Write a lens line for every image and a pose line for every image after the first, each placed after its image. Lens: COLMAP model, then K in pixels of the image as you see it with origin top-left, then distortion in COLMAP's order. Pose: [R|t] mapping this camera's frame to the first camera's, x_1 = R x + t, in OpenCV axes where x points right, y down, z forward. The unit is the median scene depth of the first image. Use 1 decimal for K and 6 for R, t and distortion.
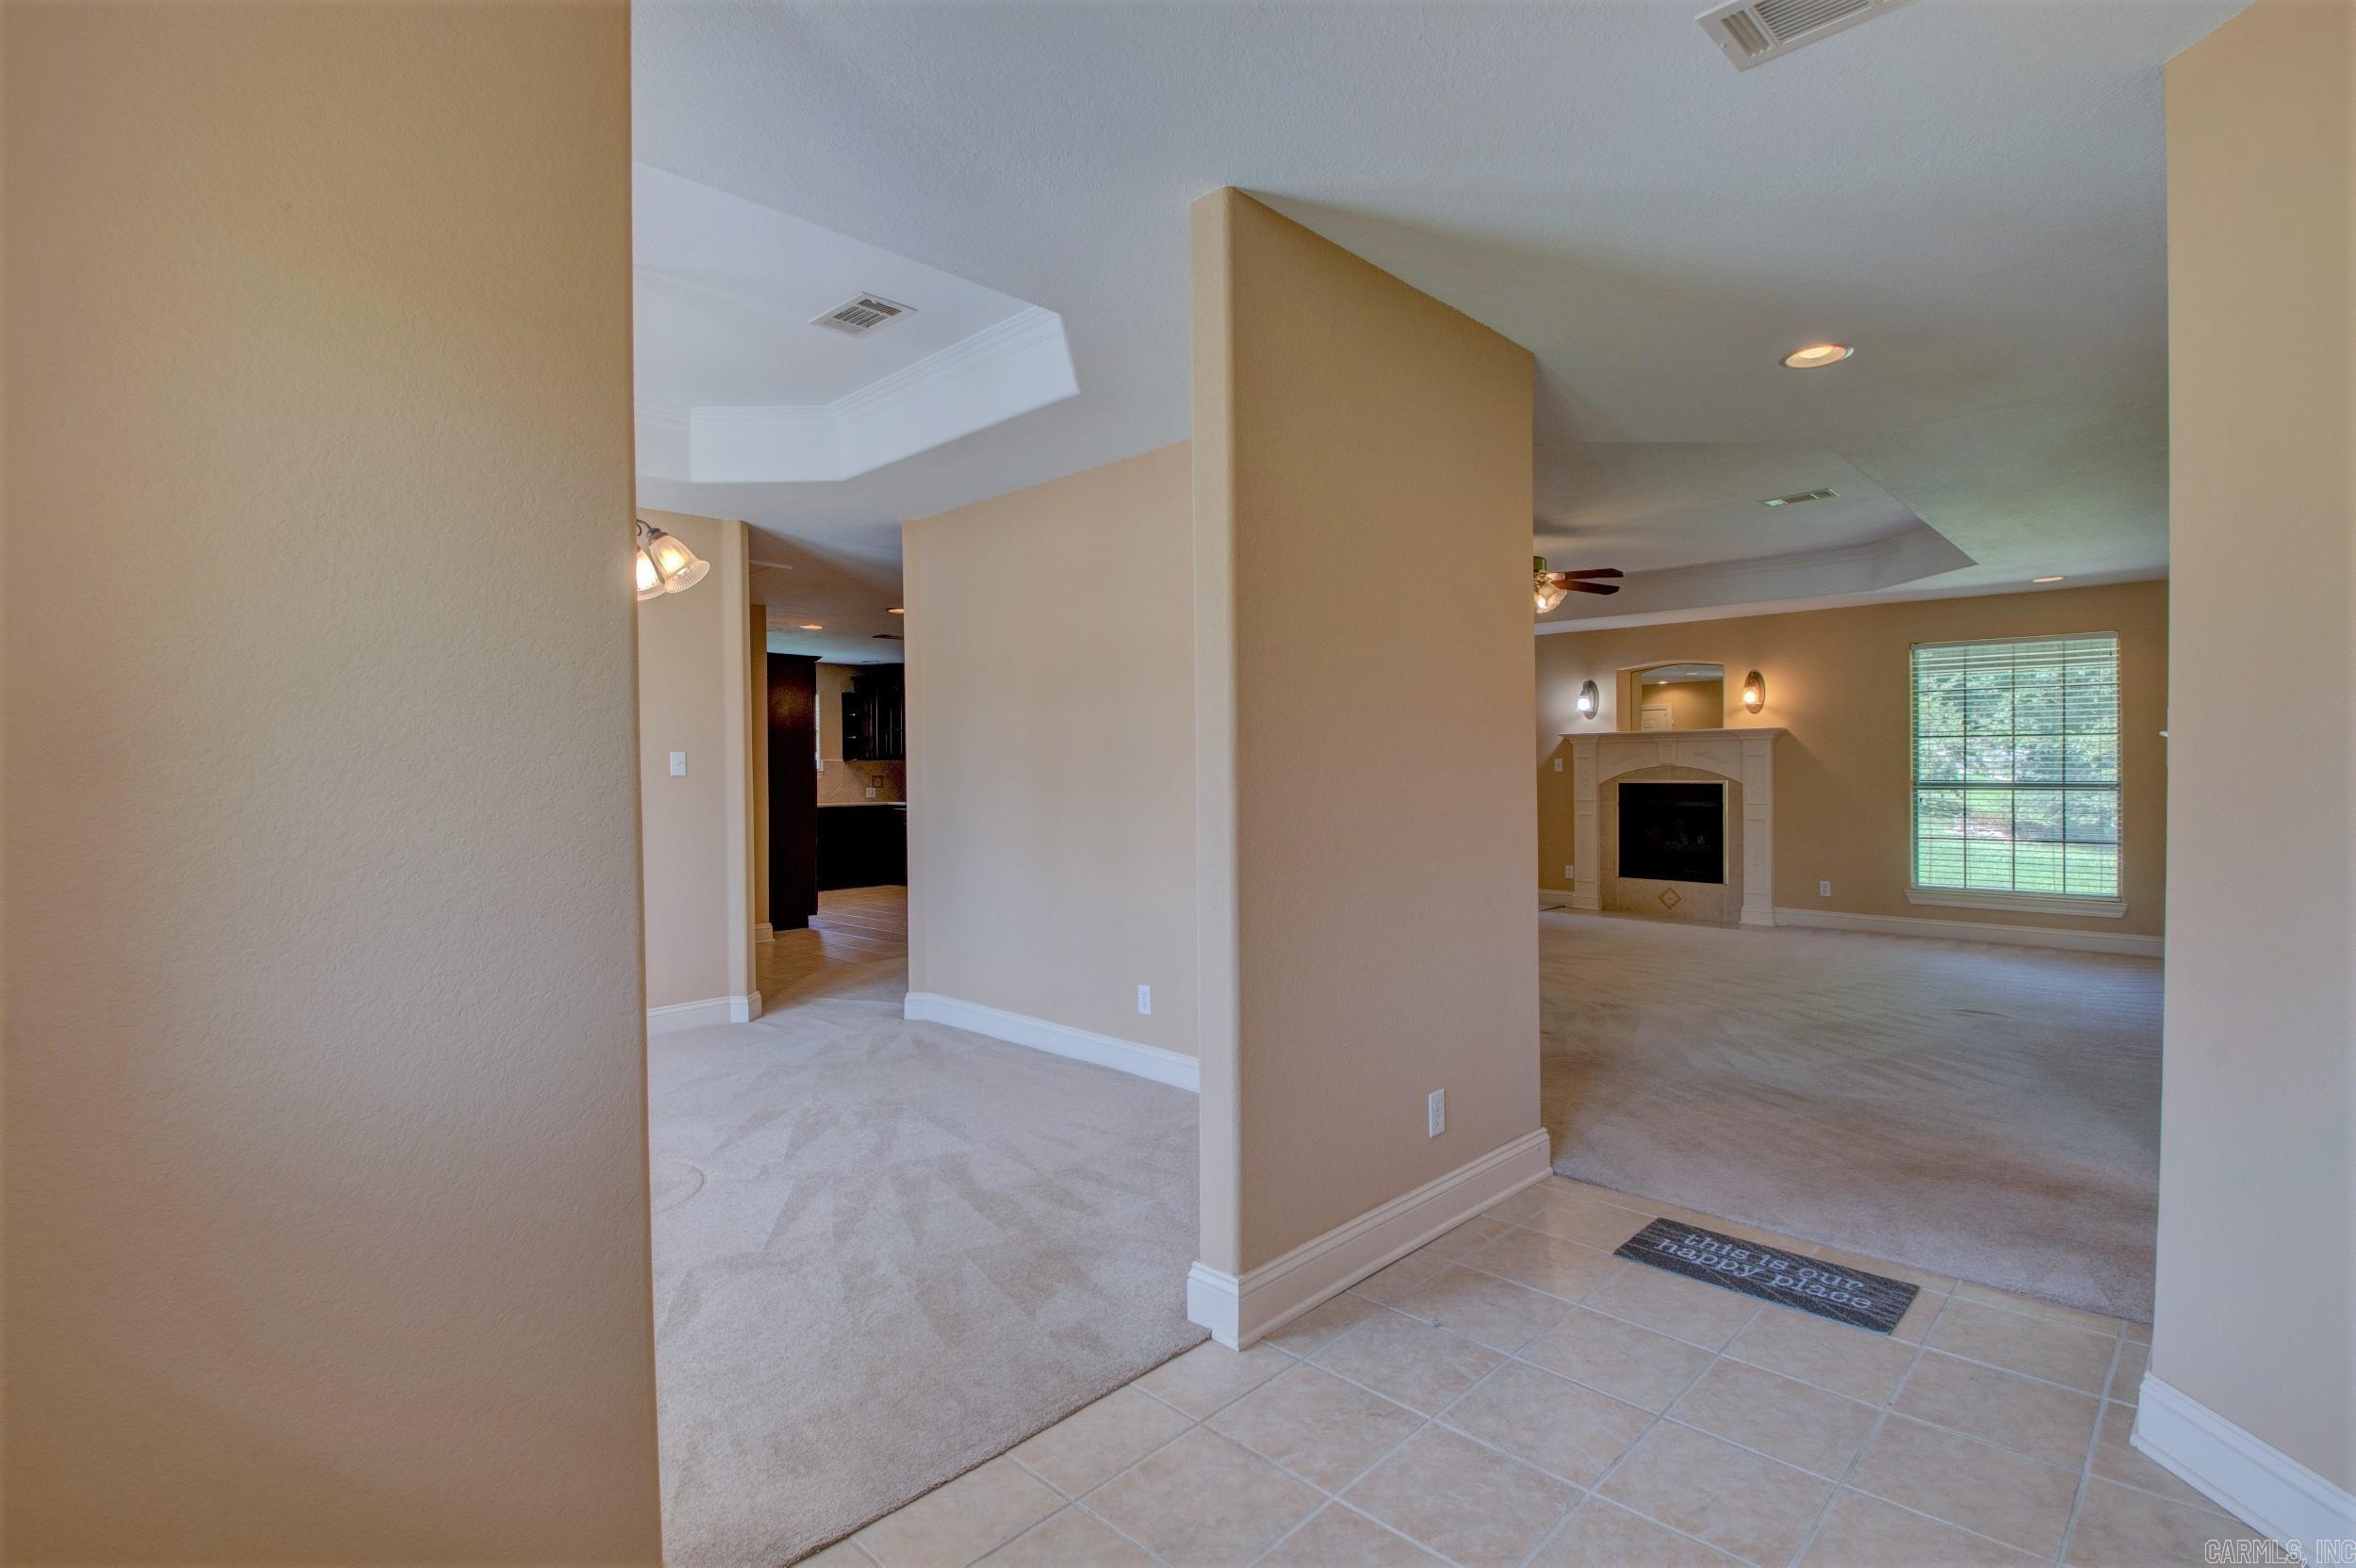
lens RADIAL K [[1114.3, 0, 1178.0], [0, 1114.3, 784.0], [0, 0, 1]] dist [0.003030, -0.024573]
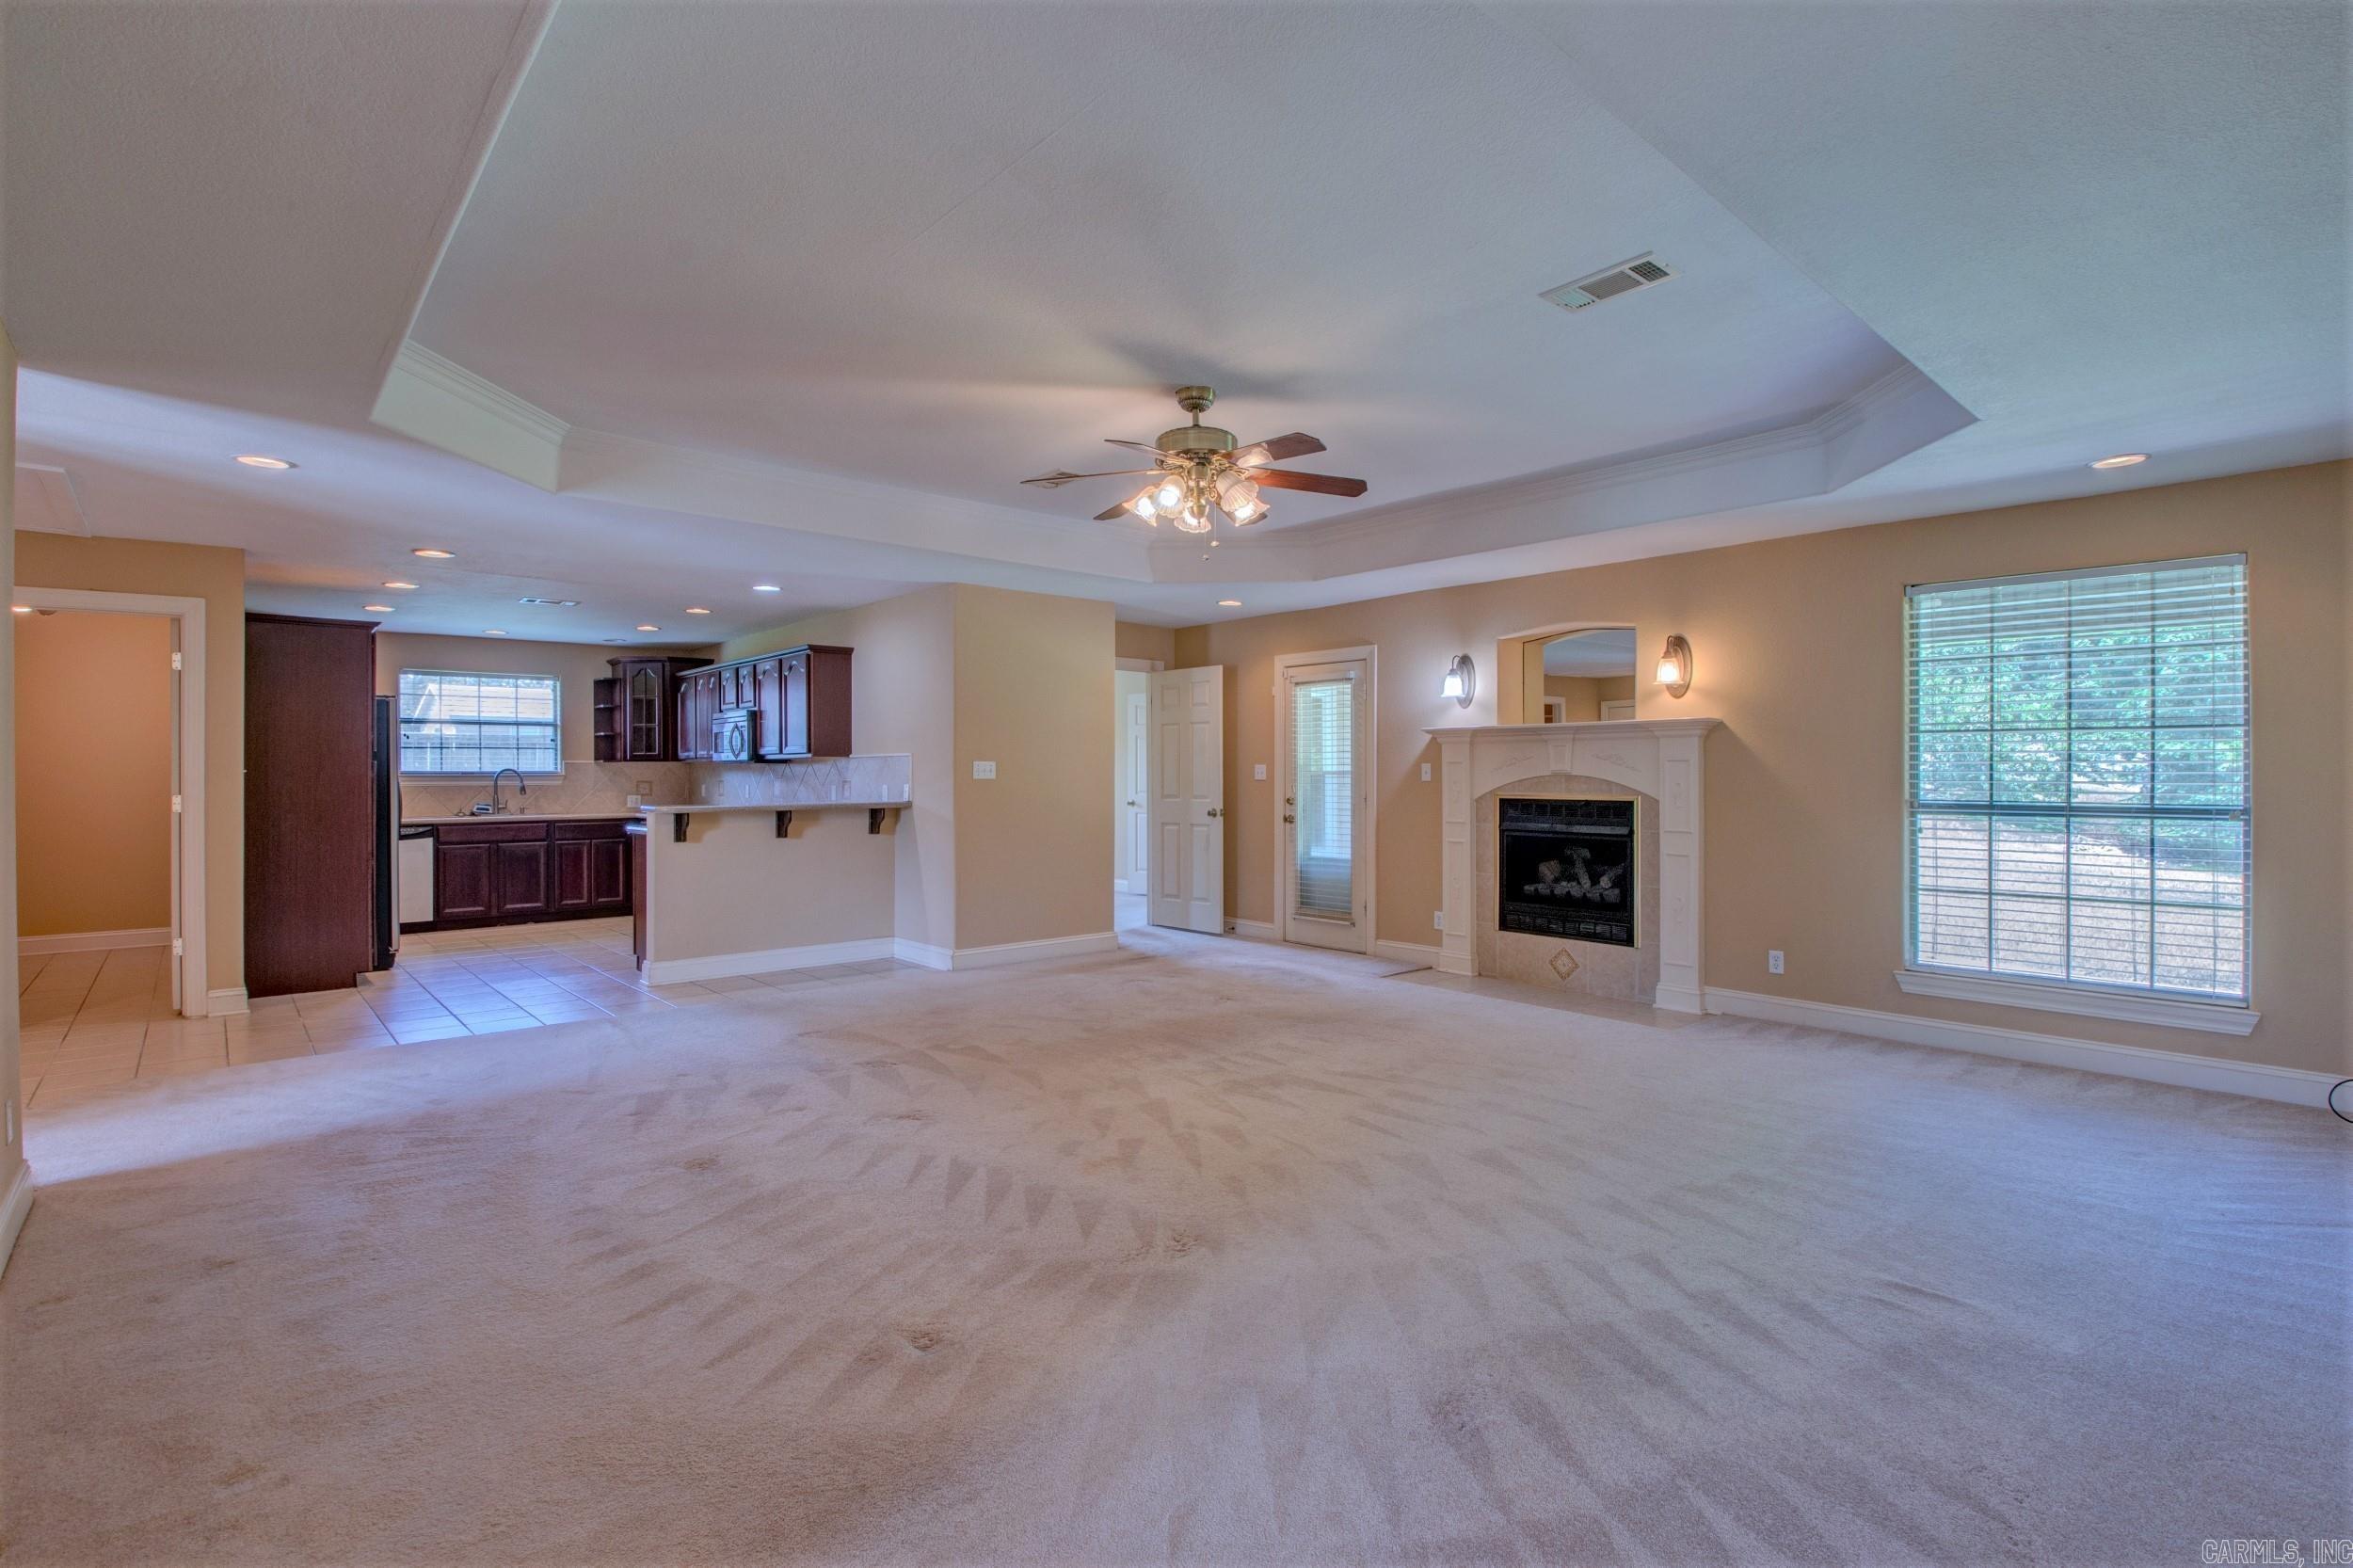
lens RADIAL K [[1102.9, 0, 1176.5], [0, 1102.9, 784.0], [0, 0, 1]] dist [0.001138, -0.021856]
pose [[0.996426, 0.005802, -0.084276, 0.274834], [-0.006002, 0.999980, -0.002119, -0.007790], [0.084262, 0.002617, 0.996440, 0.311063]]
